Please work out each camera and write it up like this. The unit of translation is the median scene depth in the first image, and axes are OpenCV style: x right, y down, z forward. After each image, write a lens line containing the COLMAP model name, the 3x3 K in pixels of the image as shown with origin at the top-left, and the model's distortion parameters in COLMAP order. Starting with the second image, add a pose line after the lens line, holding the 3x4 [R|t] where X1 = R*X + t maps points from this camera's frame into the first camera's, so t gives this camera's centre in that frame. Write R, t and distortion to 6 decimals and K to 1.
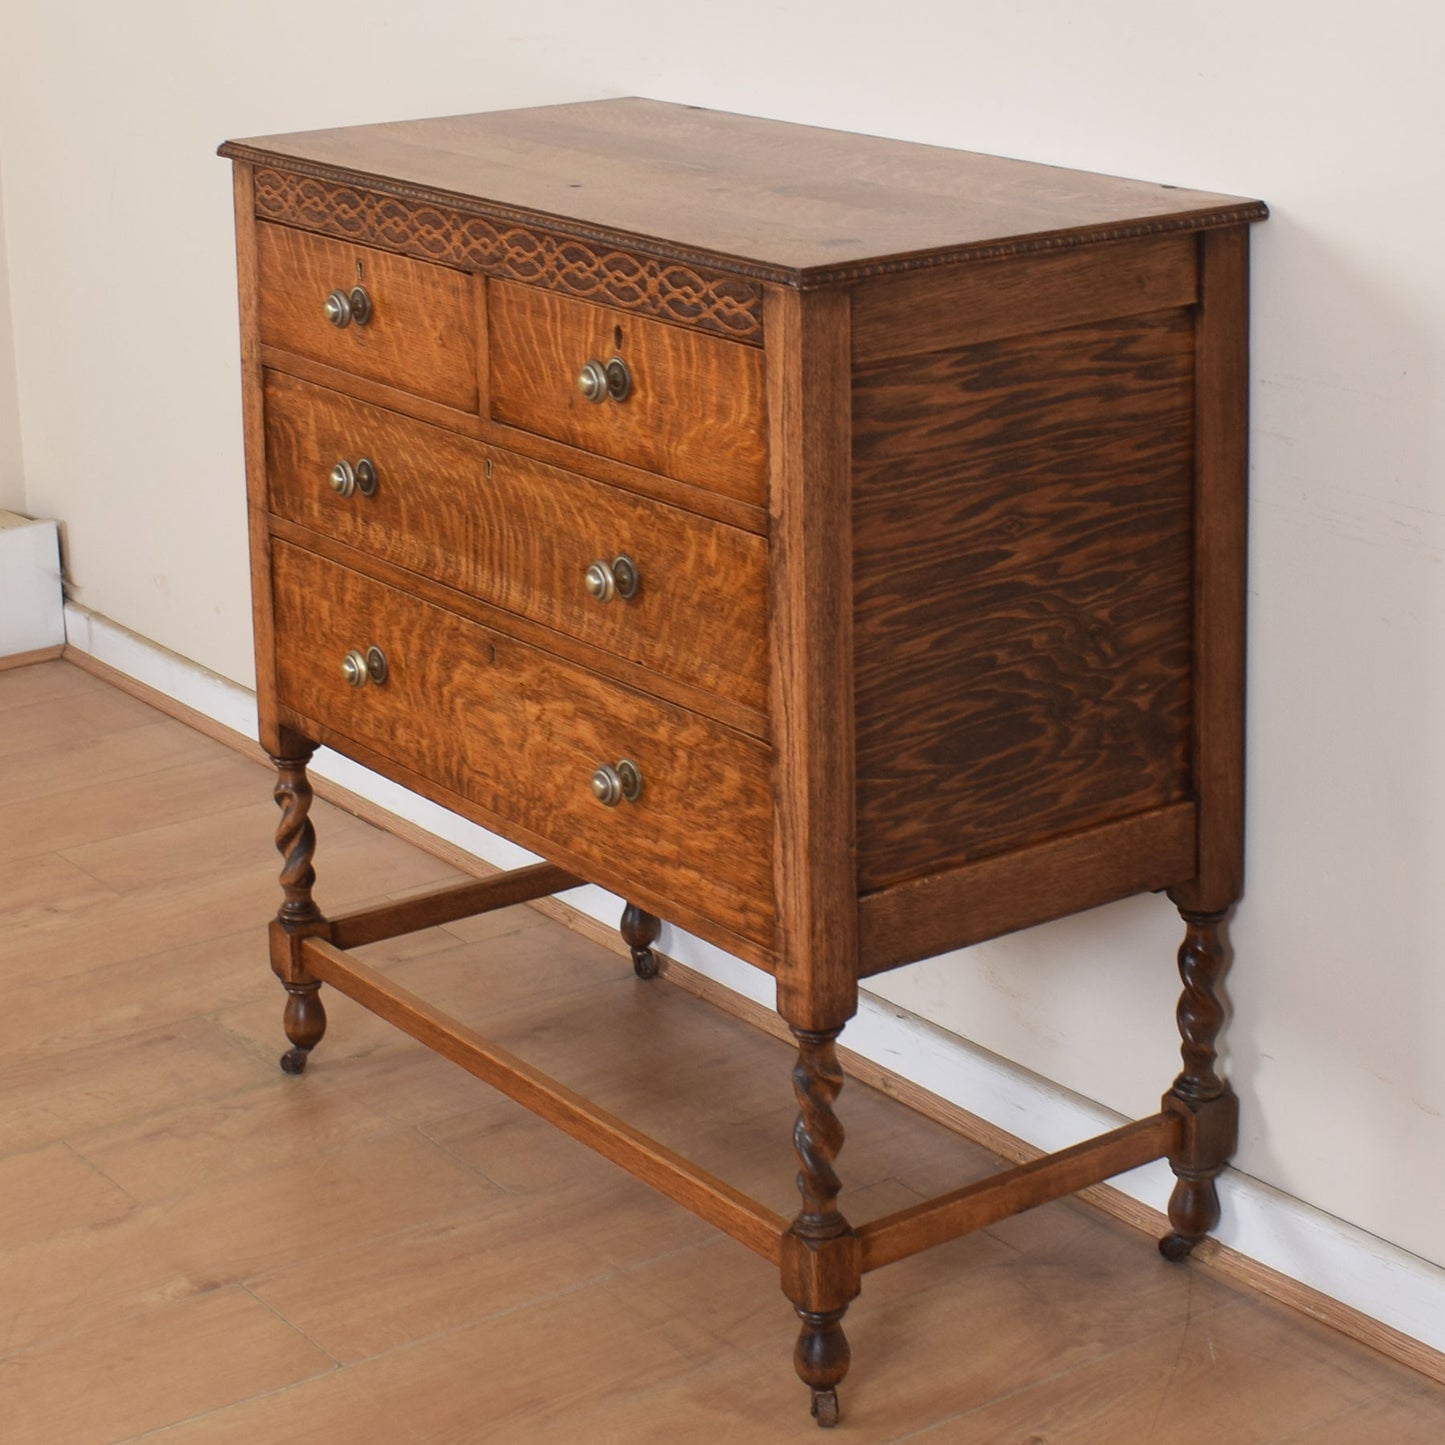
lens RADIAL K [[3518.9, 0, 692.0], [0, 3518.9, 458.0], [0, 0, 1]] dist [-0.098956, 0.092987]
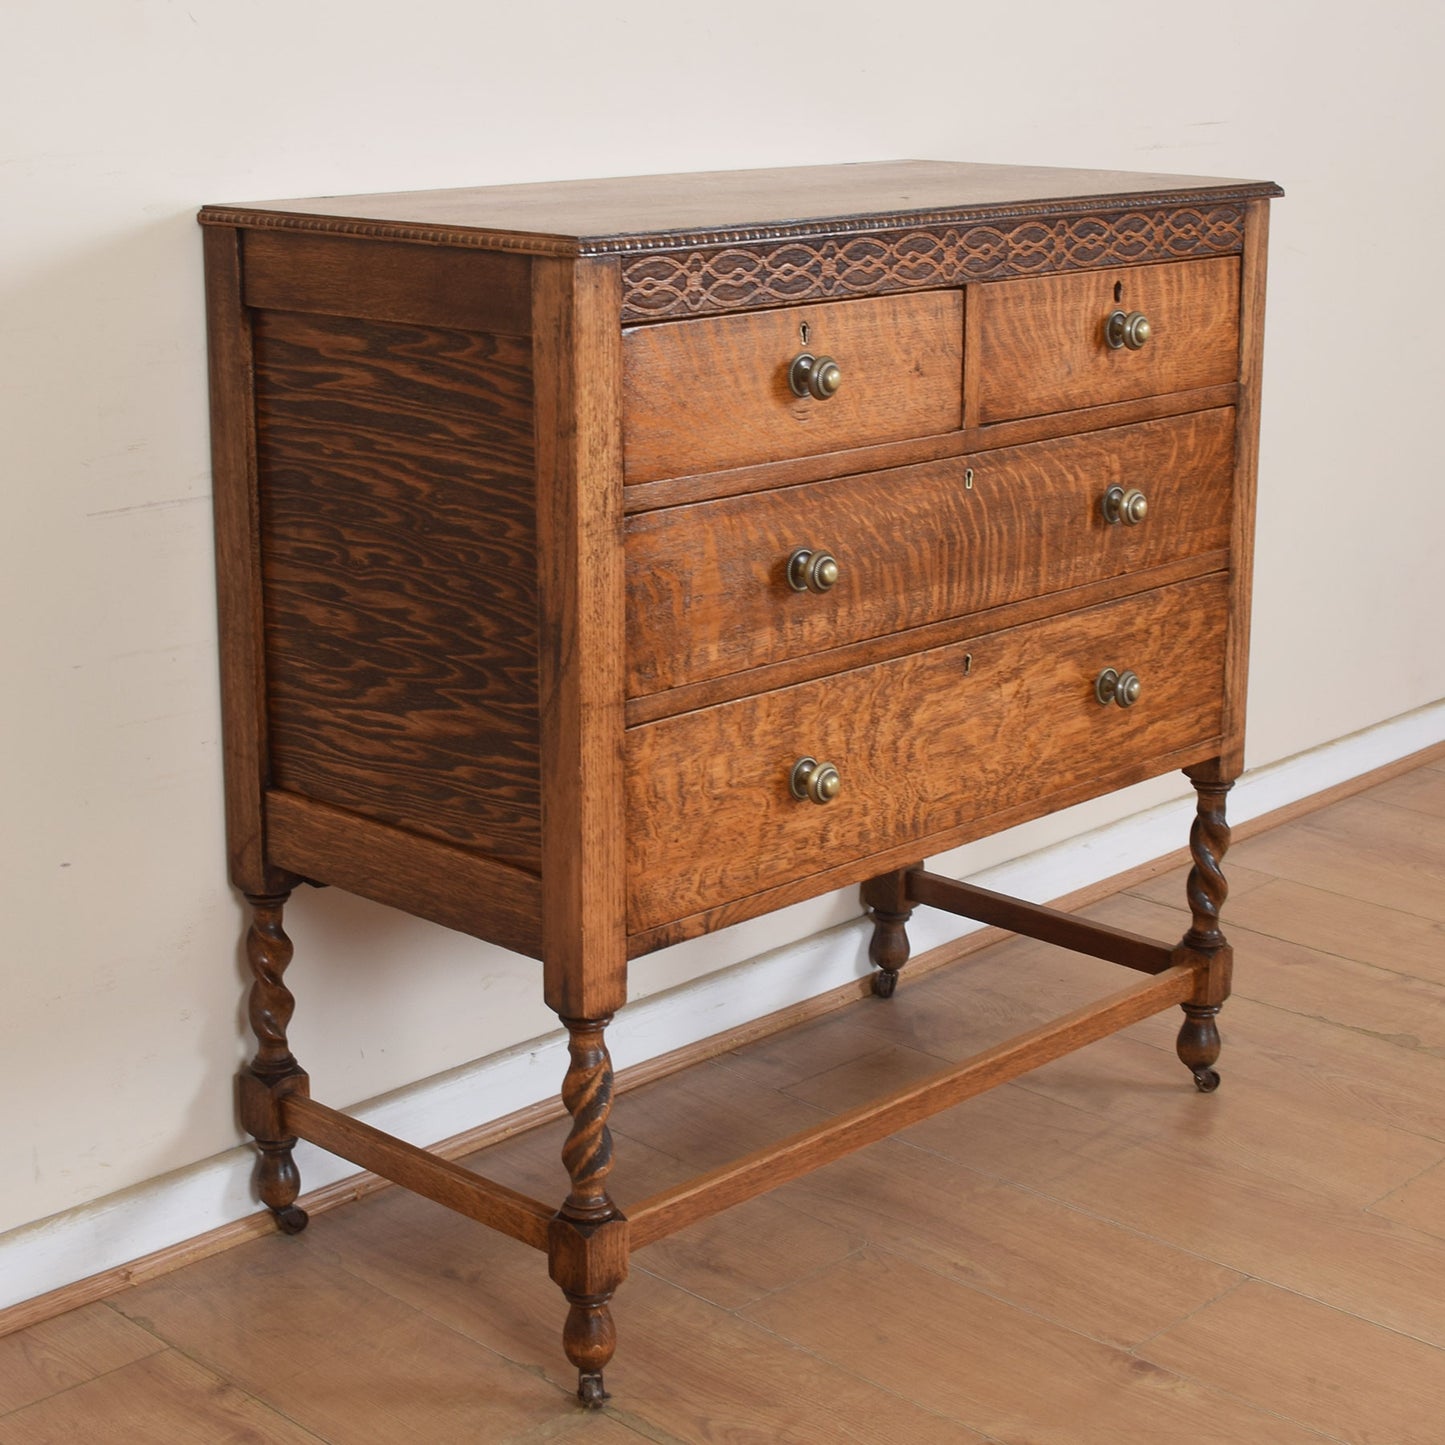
lens RADIAL K [[2657.7, 0, 760.2], [0, 2657.7, 616.6], [0, 0, 1]] dist [-0.083896, -0.093579]
pose [[-0.220392, -0.200028, 0.954681, -0.799588], [0.220725, 0.943131, 0.248563, -0.166403], [-0.950109, 0.265503, -0.163708, 1.221394]]
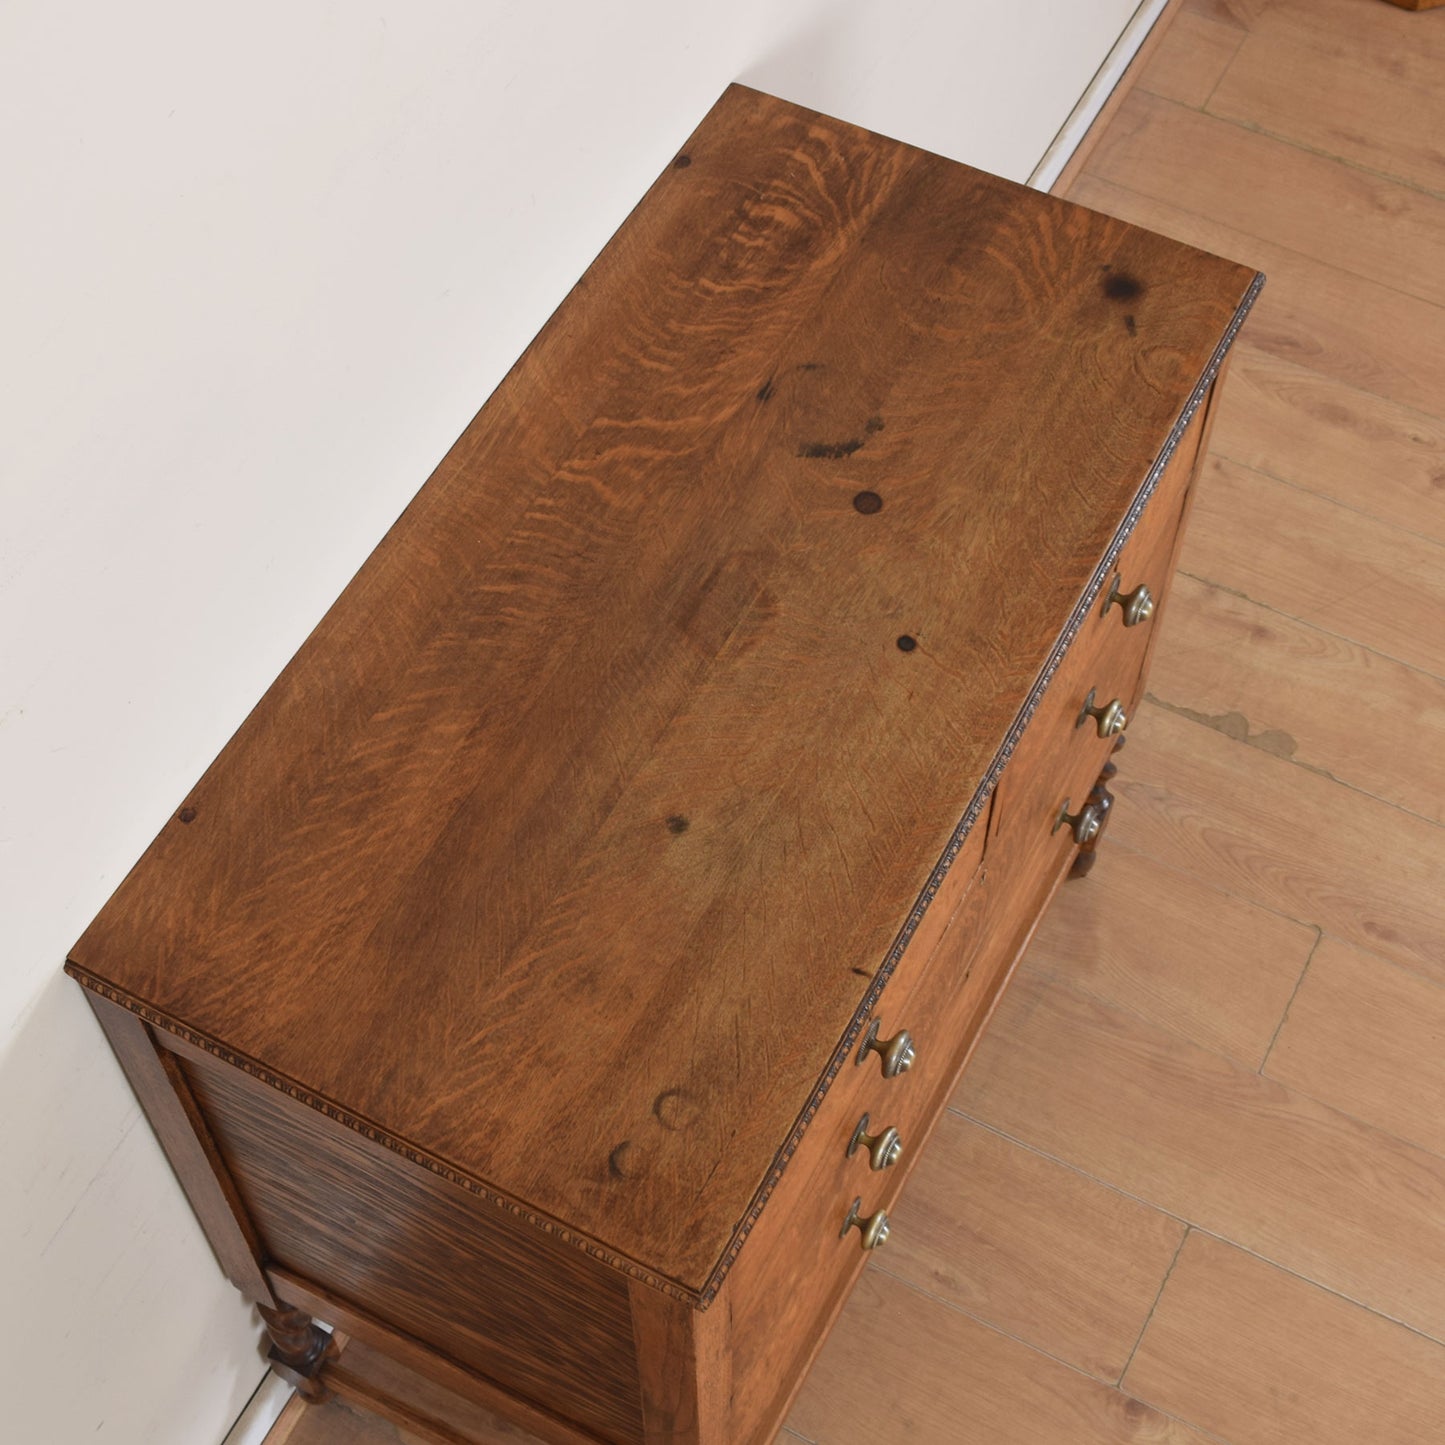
lens RADIAL K [[2359.1, 0, 686.6], [0, 2359.1, 679.7], [0, 0, 1]] dist [-0.079089, -0.039130]
pose [[-0.459594, -0.719847, 0.520186, -0.305821], [0.222611, 0.473642, 0.852120, -0.560813], [-0.859778, 0.507428, -0.057437, 1.100009]]
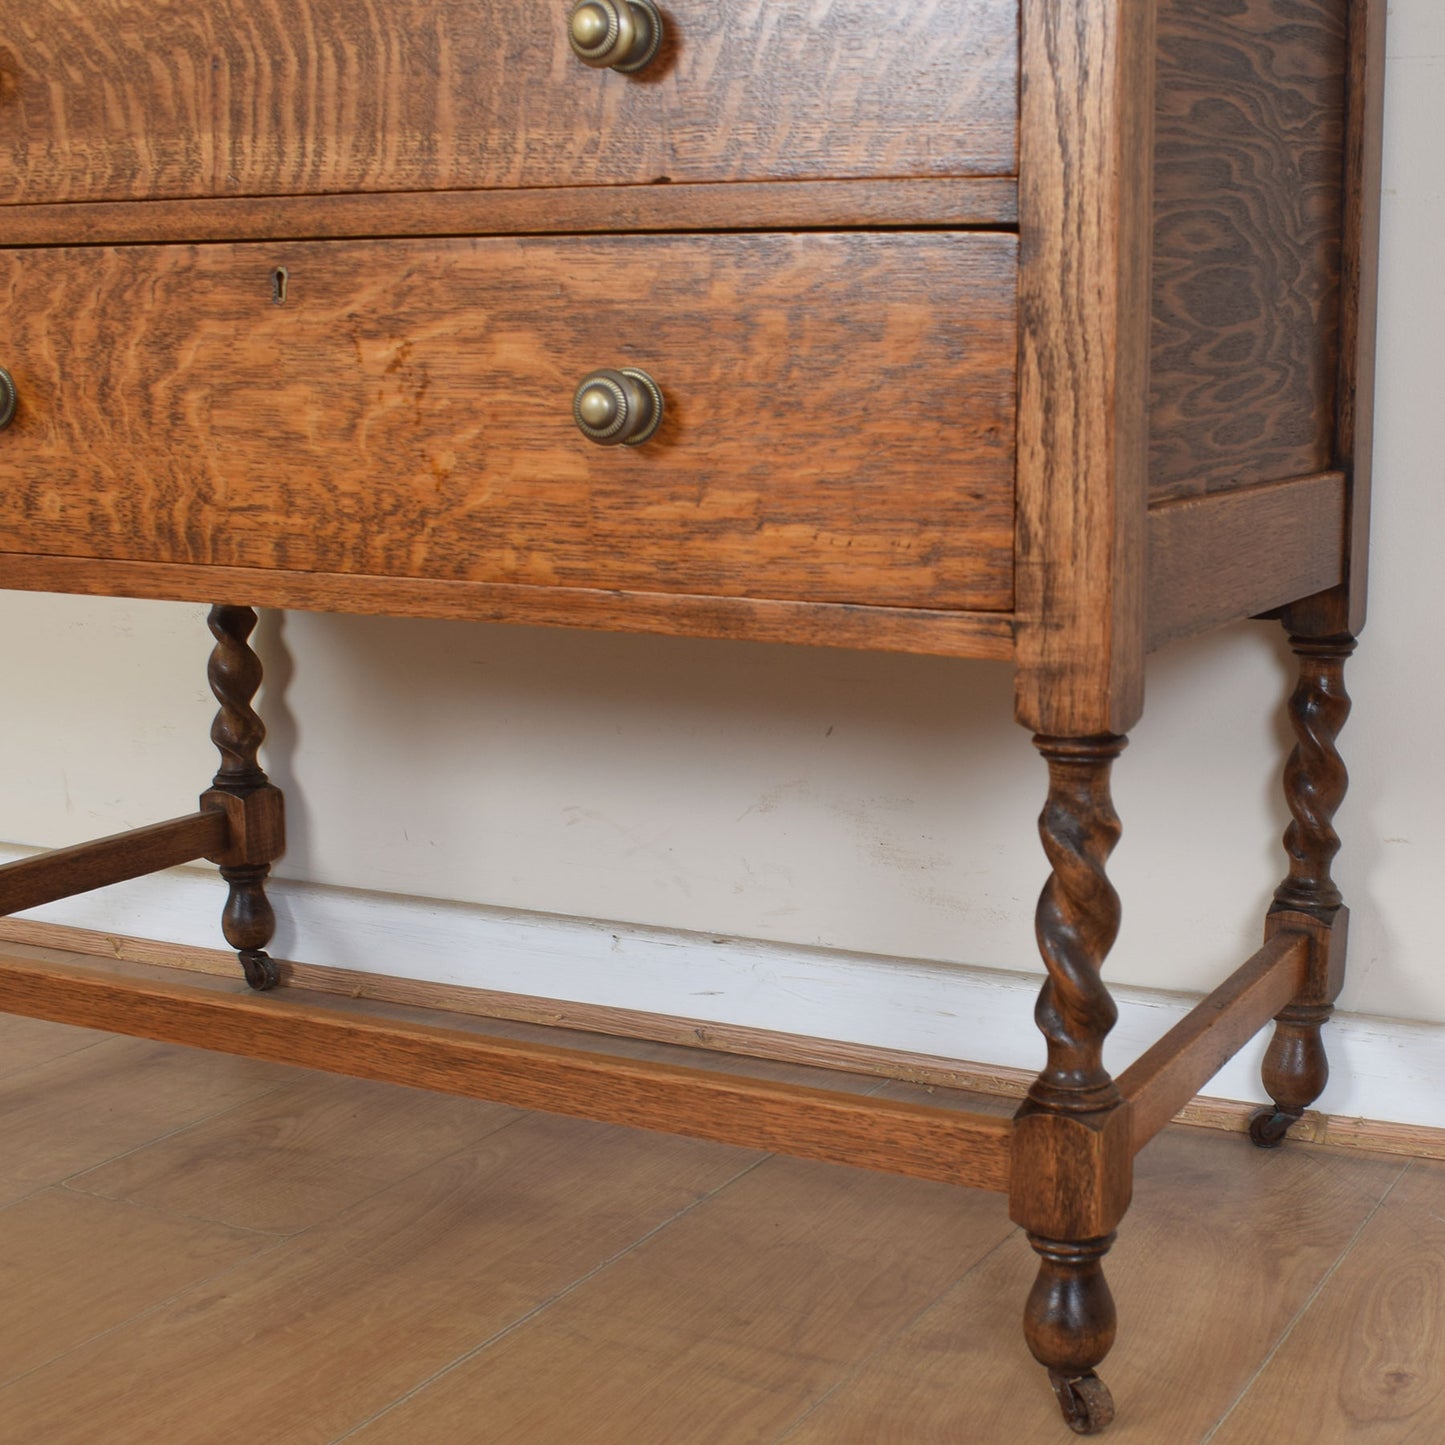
lens RADIAL K [[2321.3, 0, 1050.4], [0, 2321.3, 820.7], [0, 0, 1]] dist [-0.098243, 0.019470]
pose [[0.841029, -0.077554, 0.535403, -0.166282], [0.092466, 0.995715, -0.001017, 0.163905], [-0.533030, 0.050362, 0.844596, 0.632564]]
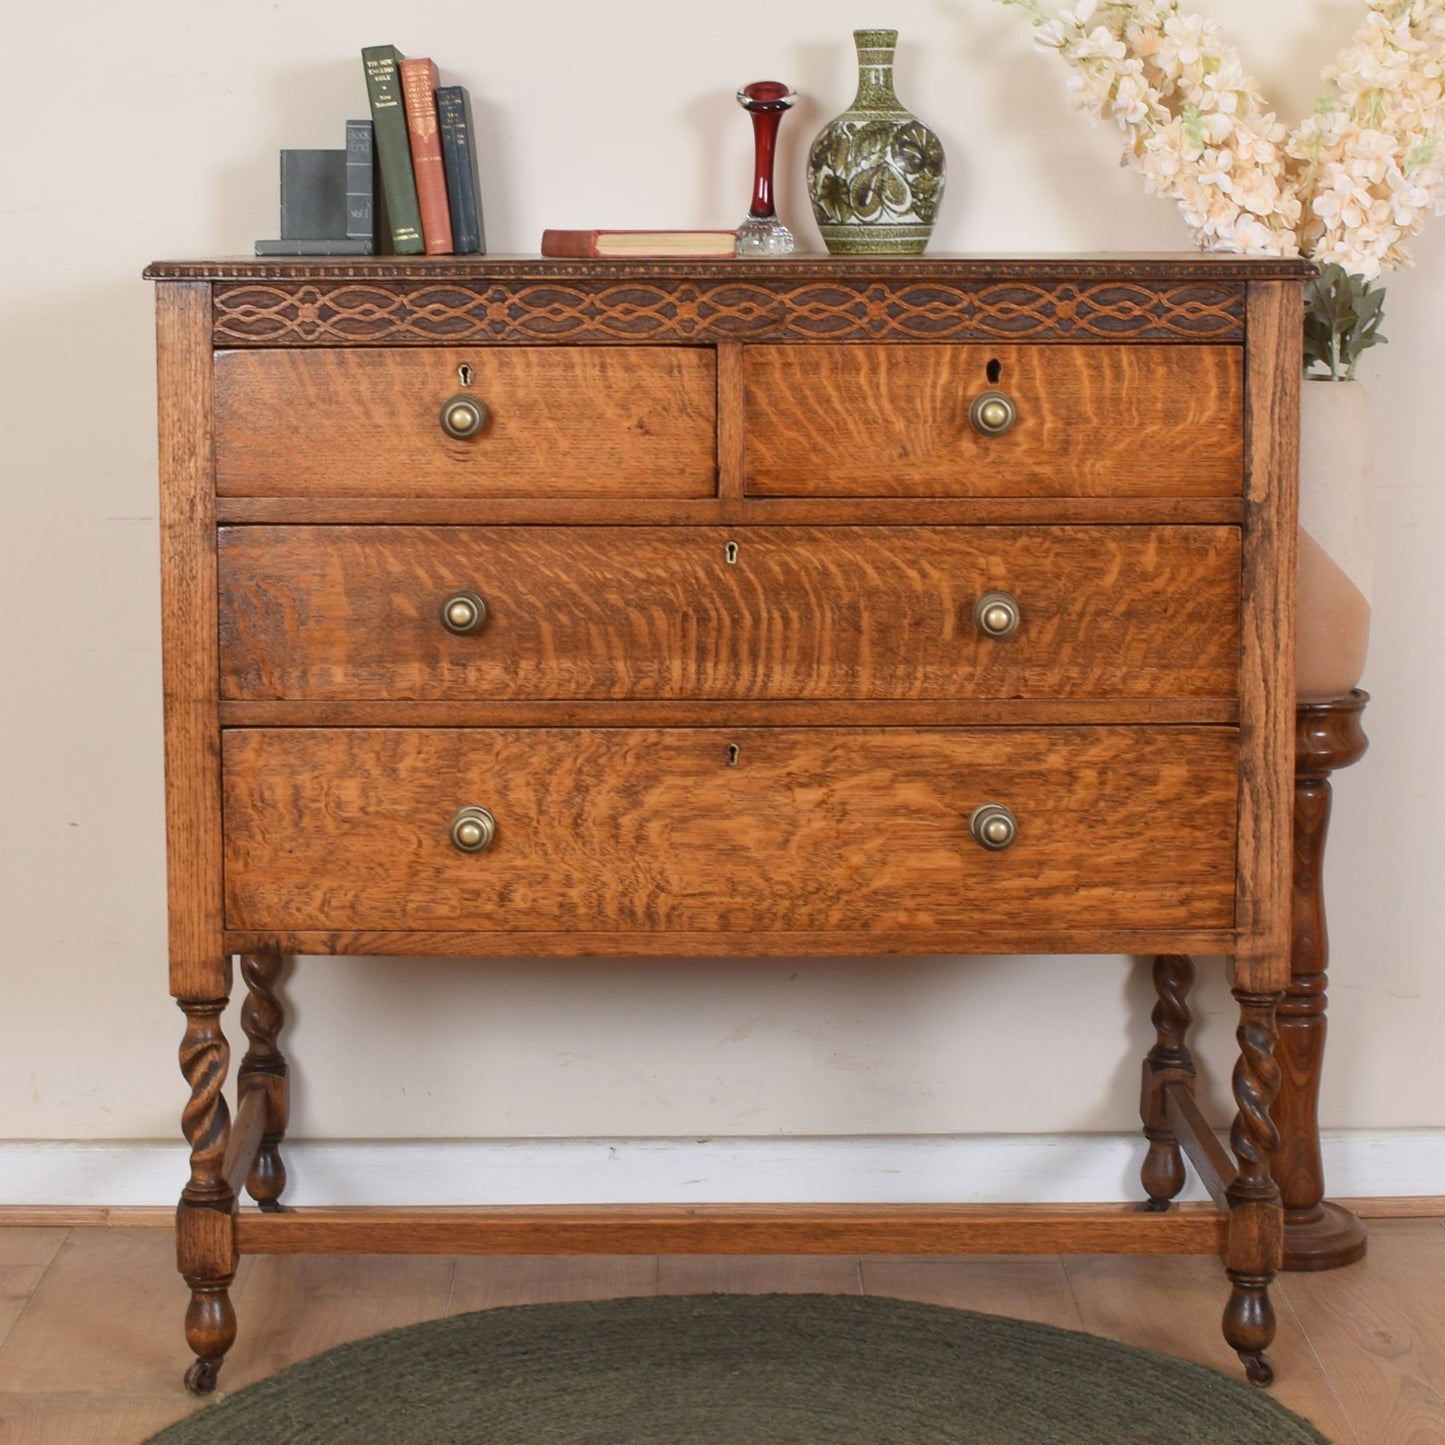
lens RADIAL K [[3217.1, 0, 740.6], [0, 3217.1, 589.0], [0, 0, 1]] dist [-0.079710, -0.108198]
pose [[0.546586, -0.073923, 0.834134, -0.796608], [0.179462, 0.983293, -0.030455, 0.040265], [-0.817947, 0.166342, 0.550720, 0.536813]]
